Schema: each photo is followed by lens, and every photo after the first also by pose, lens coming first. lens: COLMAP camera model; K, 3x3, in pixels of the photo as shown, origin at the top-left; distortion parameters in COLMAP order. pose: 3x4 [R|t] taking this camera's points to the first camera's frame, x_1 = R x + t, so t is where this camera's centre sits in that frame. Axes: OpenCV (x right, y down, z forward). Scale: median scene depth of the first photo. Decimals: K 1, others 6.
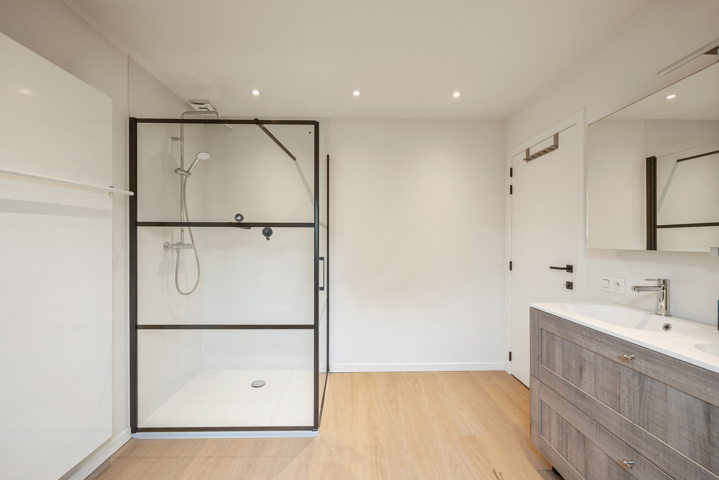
lens RADIAL K [[292.3, 0, 362.7], [0, 292.3, 241.0], [0, 0, 1]] dist [0.001022, -0.000954]
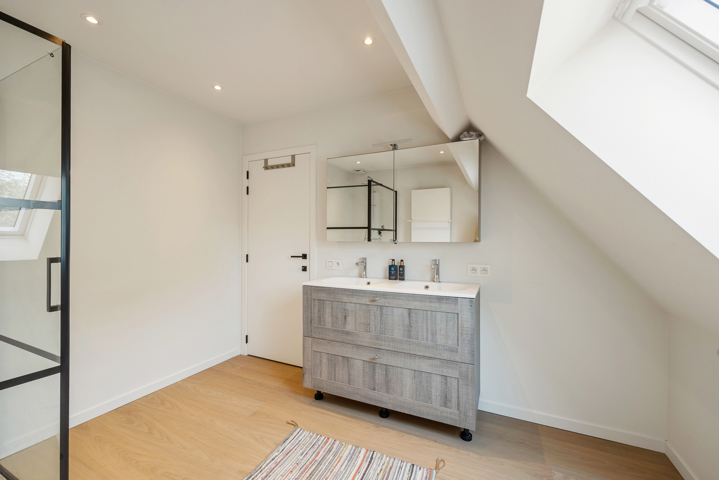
lens RADIAL K [[292.3, 0, 365.7], [0, 292.3, 237.4], [0, 0, 1]] dist [0.001022, -0.000954]
pose [[0.449090, 0.007863, 0.893452, -0.517249], [-0.006265, 0.999964, -0.005651, 0.014481], [-0.893464, -0.003060, 0.449123, 0.162042]]
